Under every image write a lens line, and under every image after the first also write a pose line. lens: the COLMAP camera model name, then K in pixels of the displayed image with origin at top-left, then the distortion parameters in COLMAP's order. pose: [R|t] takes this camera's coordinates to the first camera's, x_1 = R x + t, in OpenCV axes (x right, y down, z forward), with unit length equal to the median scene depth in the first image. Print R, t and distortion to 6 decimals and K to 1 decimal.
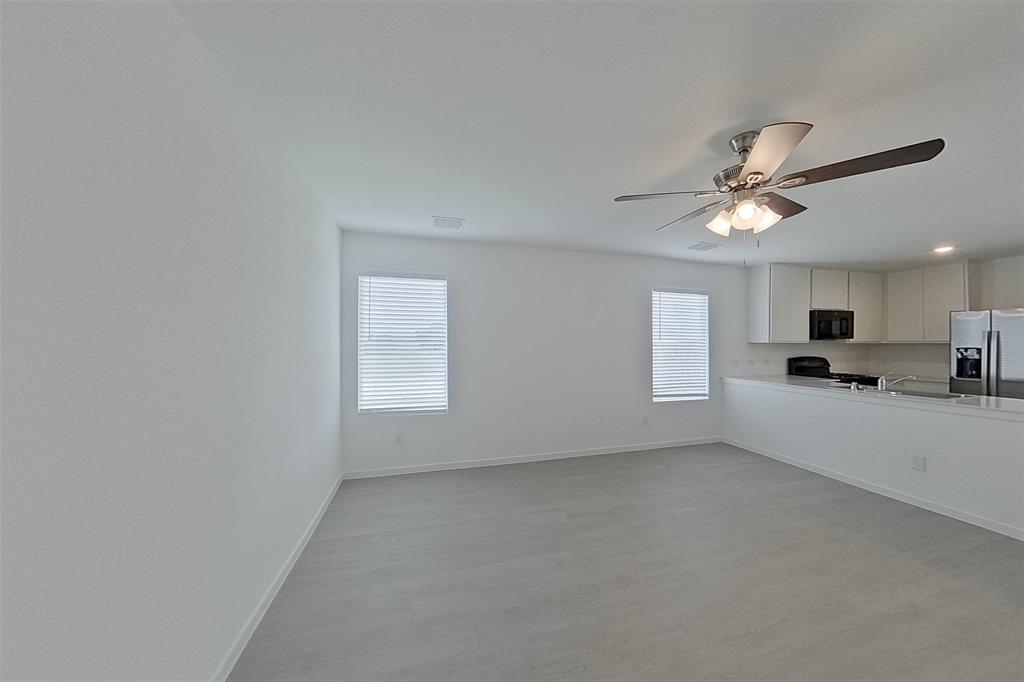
lens RADIAL K [[325.2, 0, 511.6], [0, 325.2, 341.4], [0, 0, 1]] dist [-0.001069, 0.000239]
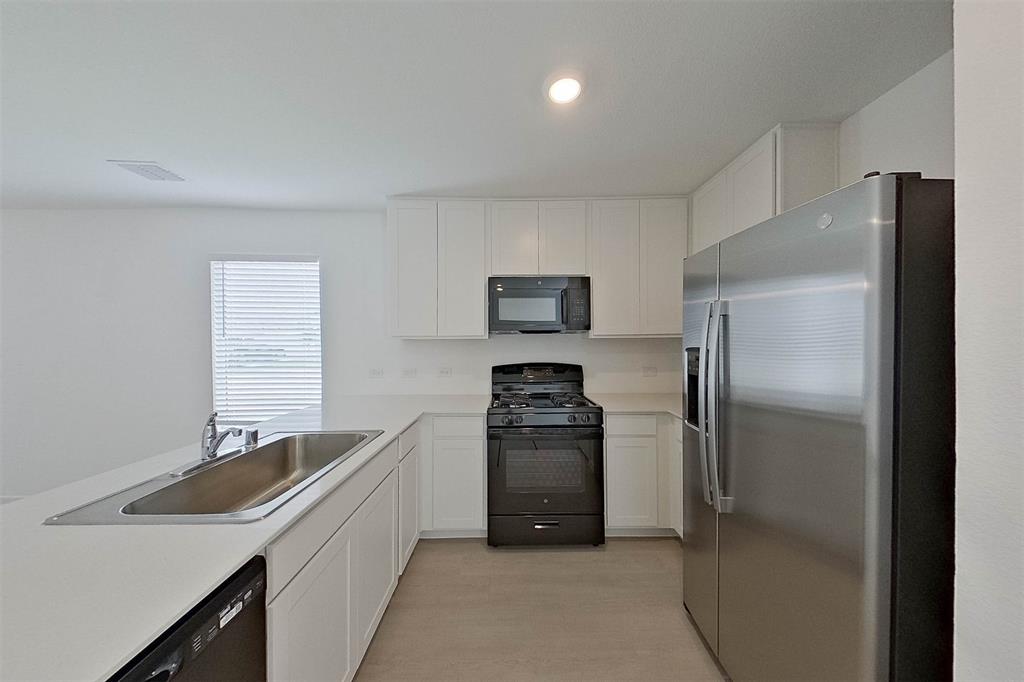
lens RADIAL K [[357.7, 0, 510.6], [0, 357.7, 336.8], [0, 0, 1]] dist [0.001739, 0.000146]
pose [[0.970095, -0.004747, -0.242677, 1.005939], [0.011657, 0.999566, 0.027048, -0.014342], [0.242444, -0.029068, 0.969730, 0.395720]]
